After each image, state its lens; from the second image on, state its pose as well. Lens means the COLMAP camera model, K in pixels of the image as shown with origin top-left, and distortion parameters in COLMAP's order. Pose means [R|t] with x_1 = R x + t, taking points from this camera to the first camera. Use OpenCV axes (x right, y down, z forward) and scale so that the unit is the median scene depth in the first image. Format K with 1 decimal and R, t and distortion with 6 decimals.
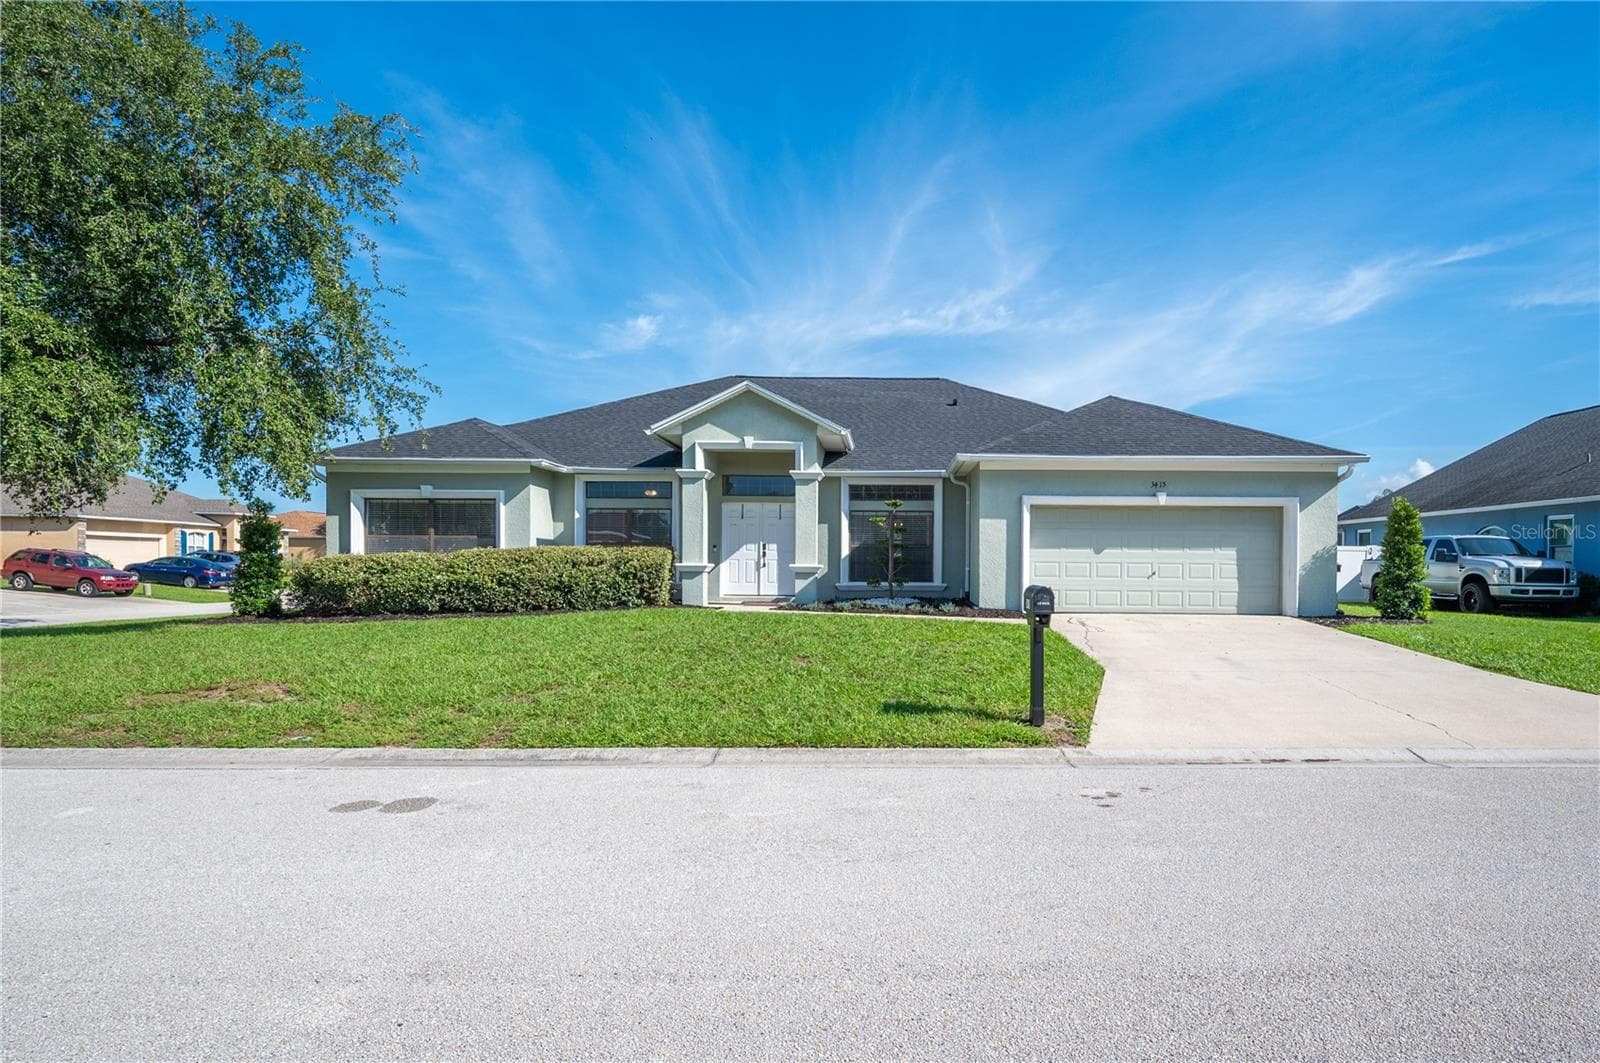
lens RADIAL K [[863.8, 0, 888.4], [0, 863.8, 568.7], [0, 0, 1]] dist [-0.004562, -0.000461]
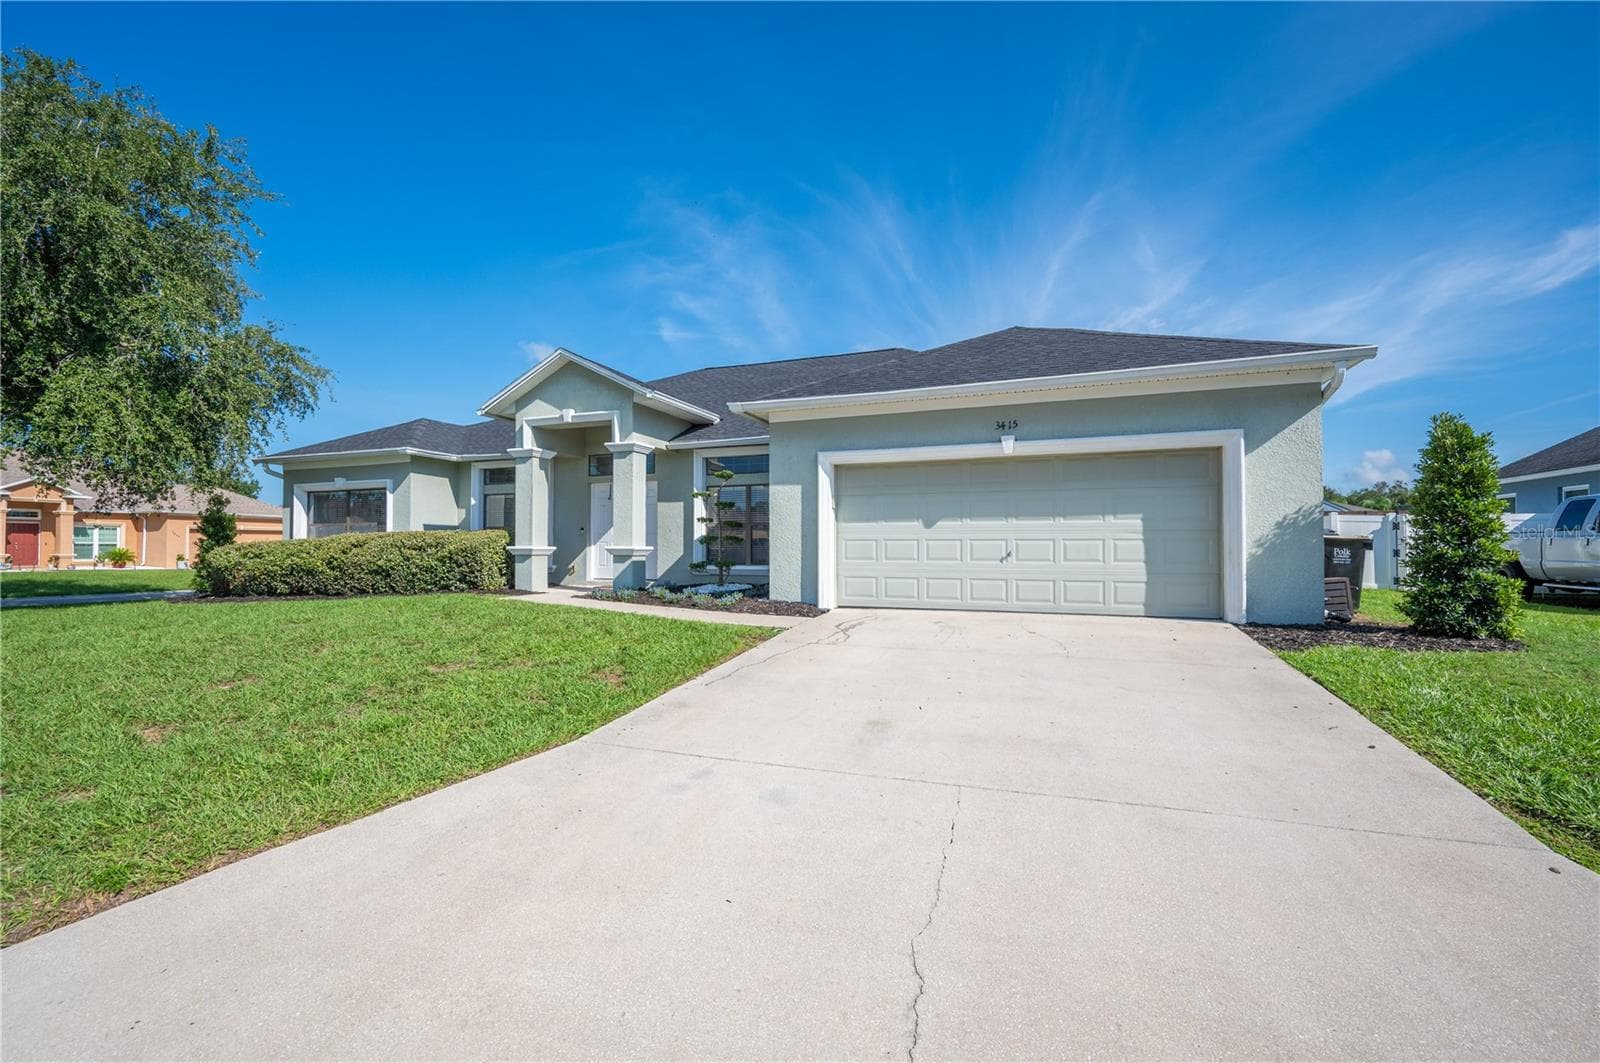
lens RADIAL K [[664.6, 0, 804.3], [0, 664.6, 557.9], [0, 0, 1]] dist [-0.003790, -0.000222]
pose [[0.935142, -0.003097, -0.354259, 0.327191], [0.007001, 0.999928, 0.009741, 0.001886], [0.354203, -0.011589, 0.935097, 0.418881]]
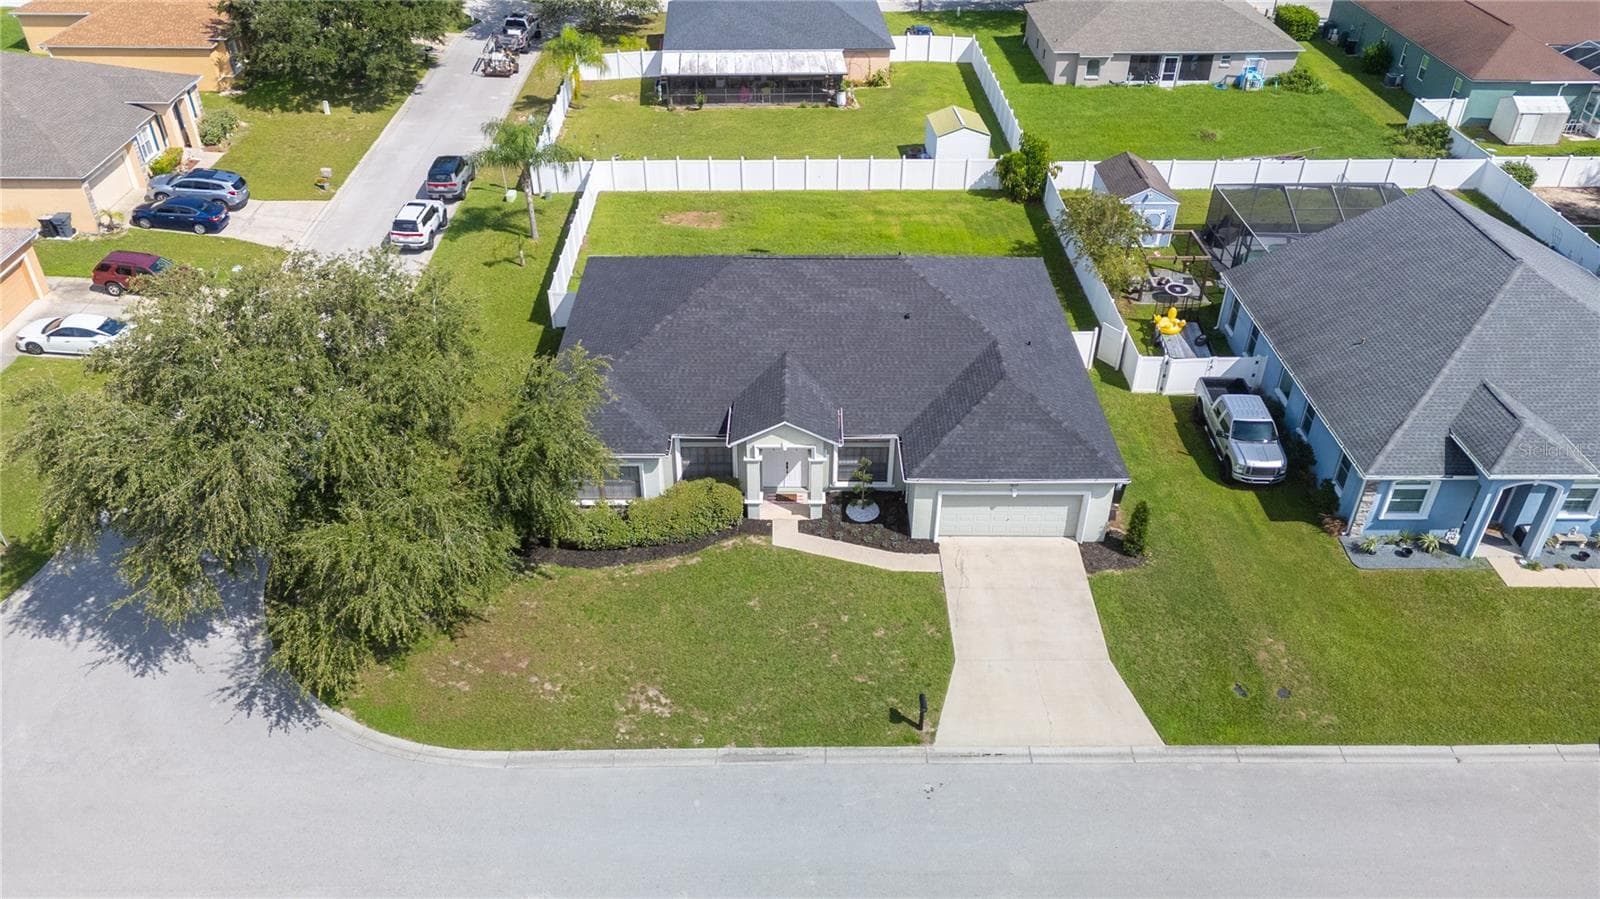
lens RADIAL K [[1176.4, 0, 800.7], [0, 1176.4, 454.6], [0, 0, 1]] dist [0.081967, -0.082535]
pose [[0.999989, 0.003514, -0.003070, -0.122343], [-0.001100, 0.816899, 0.576779, -1.486745], [0.004534, -0.576770, 0.816894, -0.932203]]
